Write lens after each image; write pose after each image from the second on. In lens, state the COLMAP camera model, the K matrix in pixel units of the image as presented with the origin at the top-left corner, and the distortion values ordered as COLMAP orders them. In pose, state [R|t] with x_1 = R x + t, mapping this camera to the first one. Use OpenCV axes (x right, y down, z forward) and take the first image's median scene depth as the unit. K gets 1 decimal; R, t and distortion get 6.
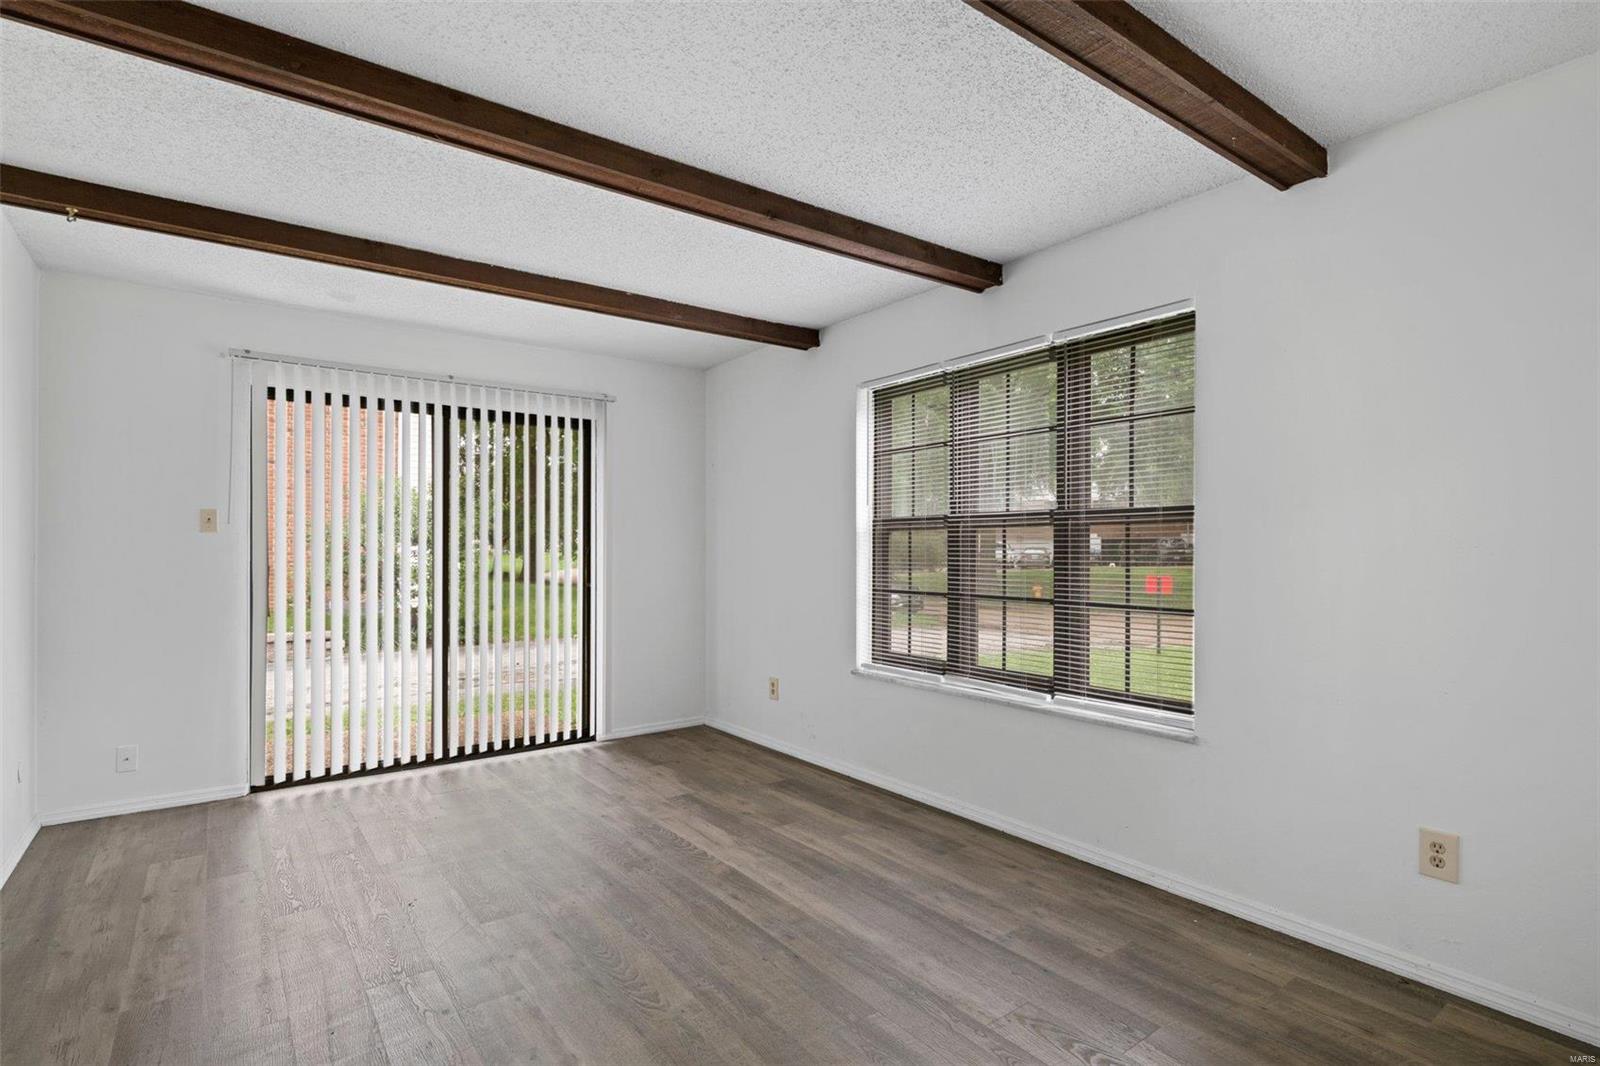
lens RADIAL K [[784.9, 0, 808.9], [0, 784.9, 534.1], [0, 0, 1]] dist [0.000779, -0.000414]
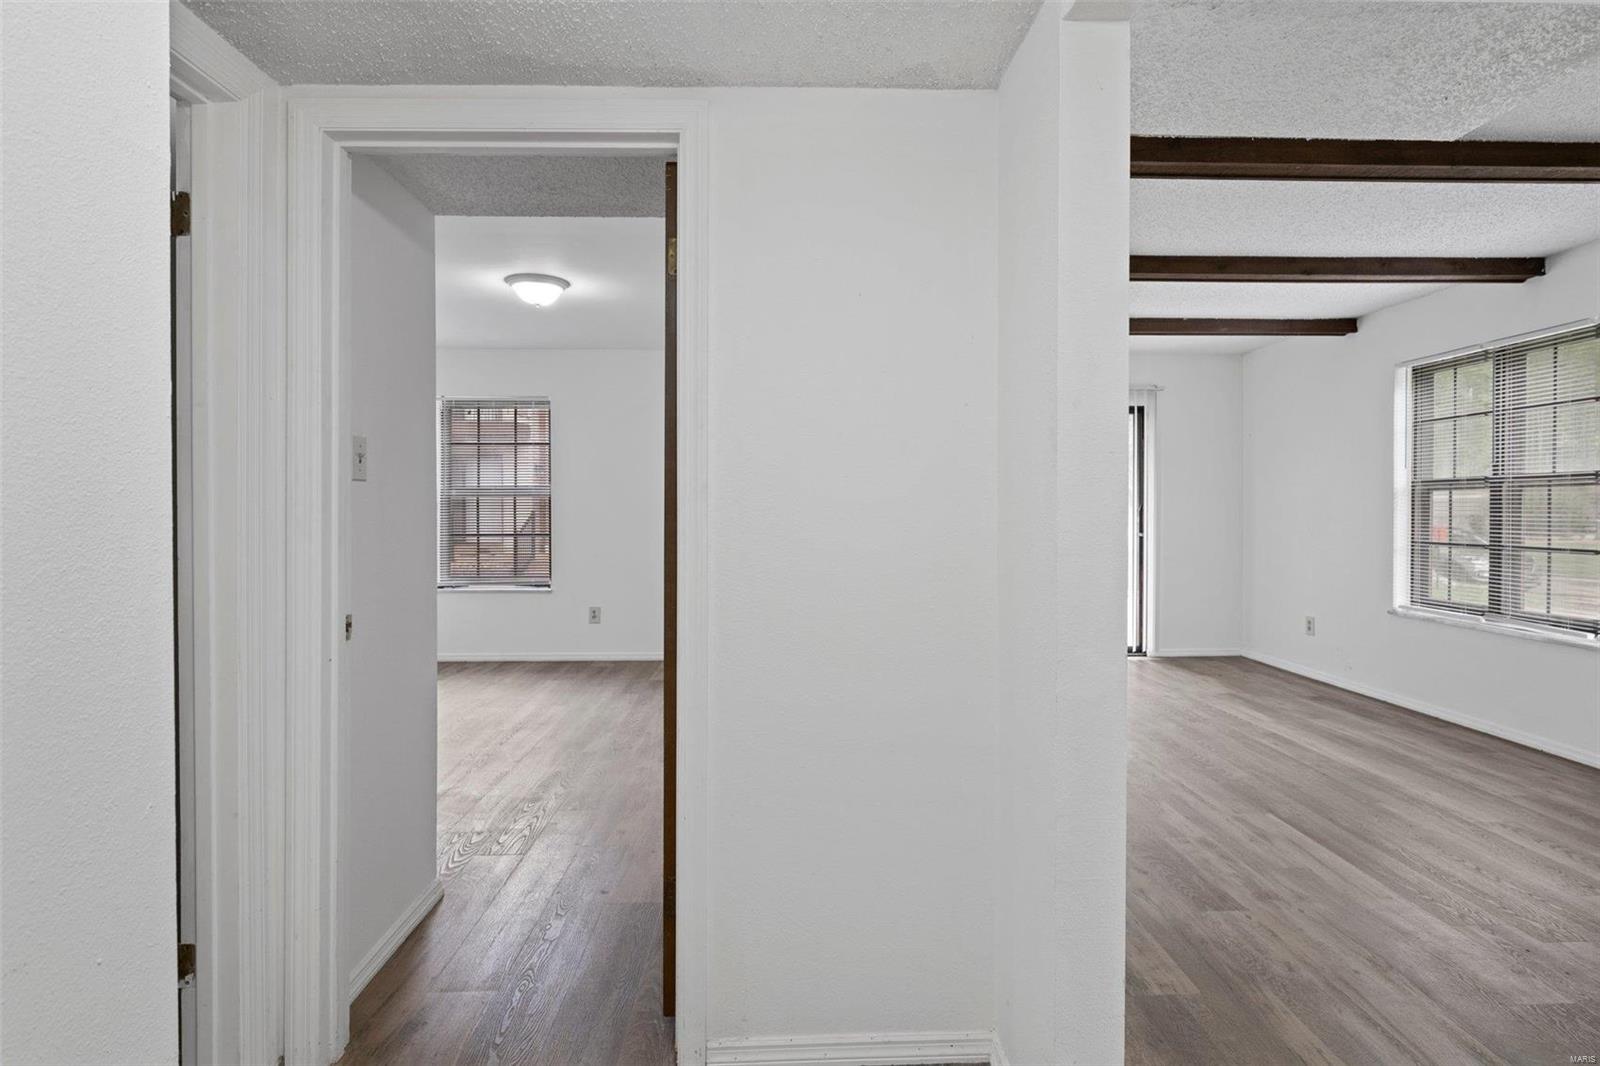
lens RADIAL K [[810.7, 0, 804.7], [0, 810.7, 511.3], [0, 0, 1]] dist [-0.000918, 0.000513]
pose [[0.820792, 0.004014, -0.571213, 0.034155], [0.009008, 0.999760, 0.019969, -0.006109], [0.571156, -0.021535, 0.820559, -0.544036]]
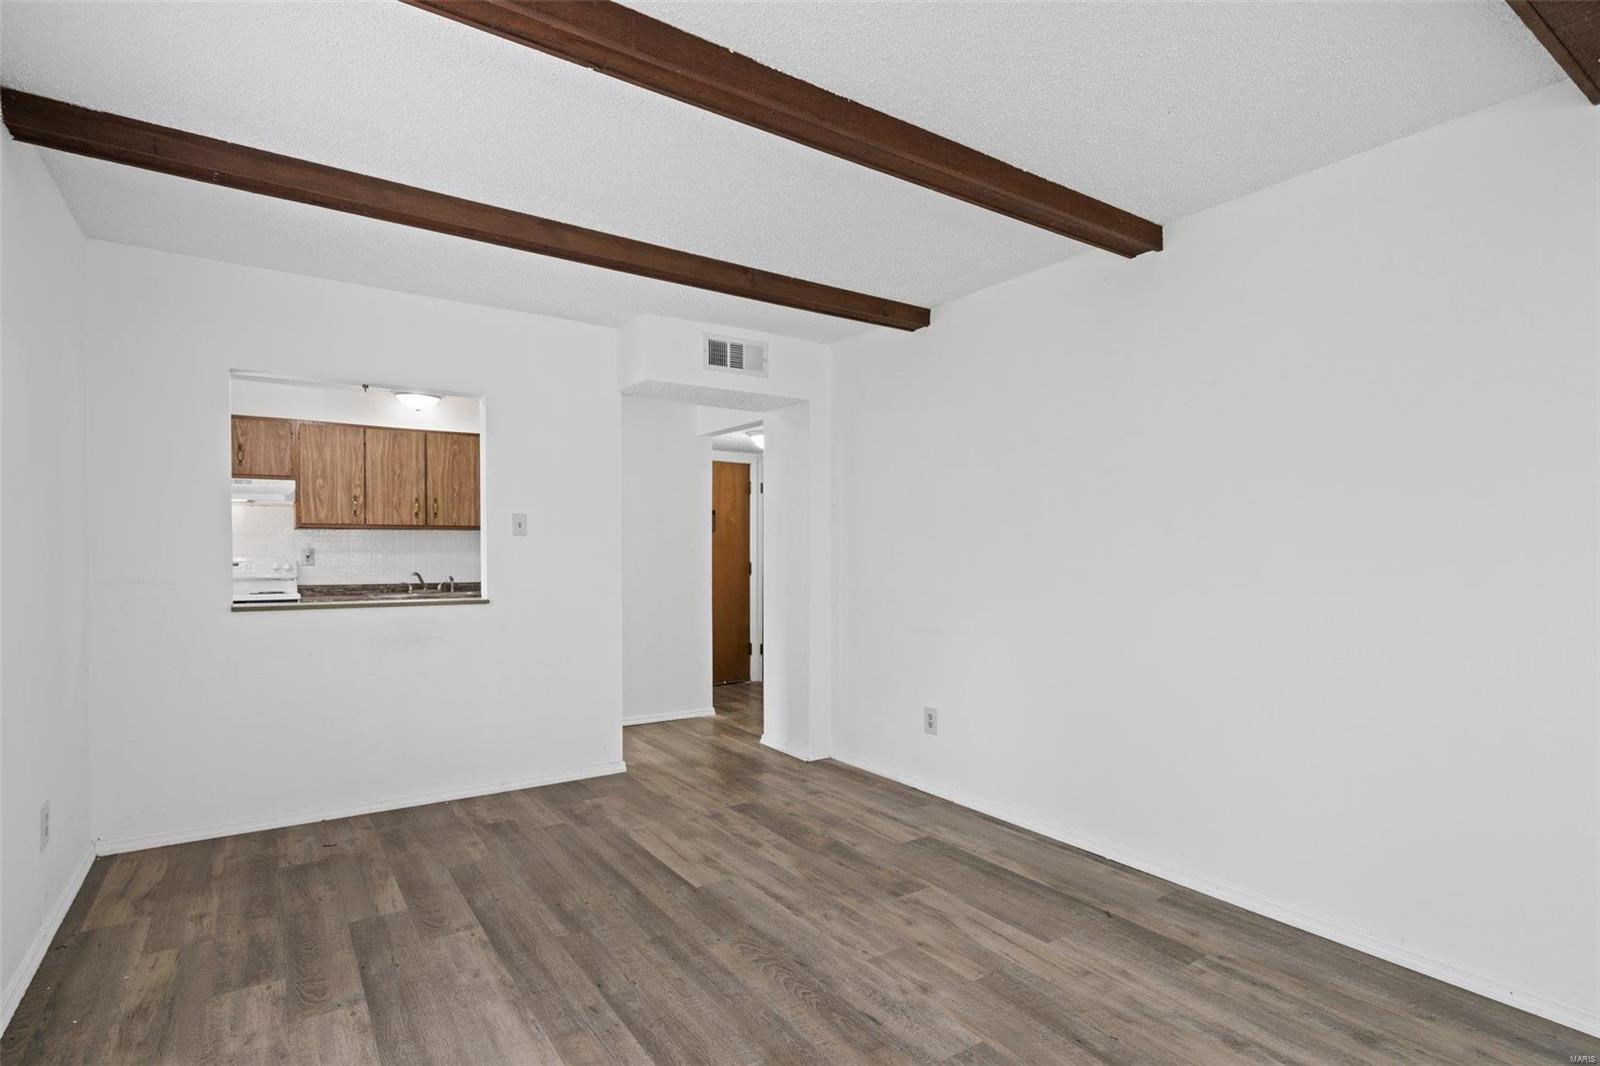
lens RADIAL K [[793.7, 0, 805.3], [0, 793.7, 545.7], [0, 0, 1]] dist [-0.002106, -0.000655]
pose [[-0.999020, -0.000486, 0.044265, -0.195115], [-0.001412, 0.999781, -0.020893, 0.020871], [-0.044245, -0.020935, -0.998801, 1.249731]]
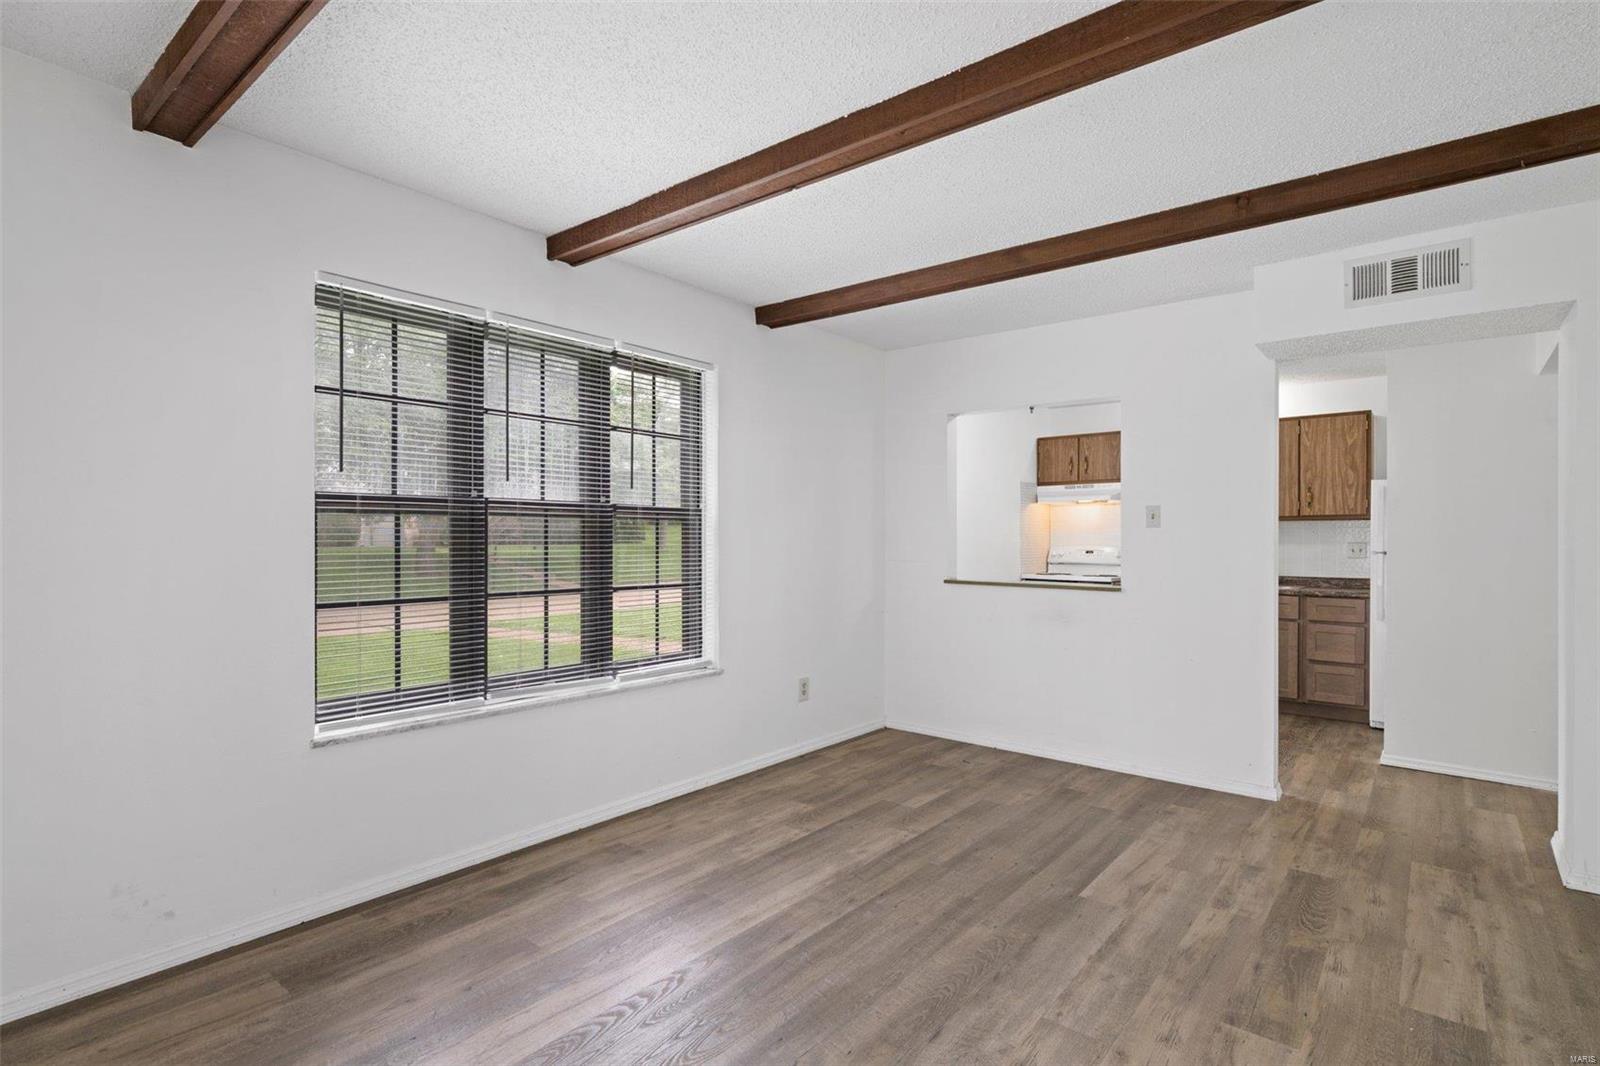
lens RADIAL K [[784.9, 0, 808.9], [0, 784.9, 534.1], [0, 0, 1]] dist [0.000779, -0.000414]
pose [[-0.243937, 0.003087, 0.969786, -0.713728], [-0.020846, 0.999747, -0.008426, 0.012839], [-0.969567, -0.022272, -0.243811, 0.897195]]
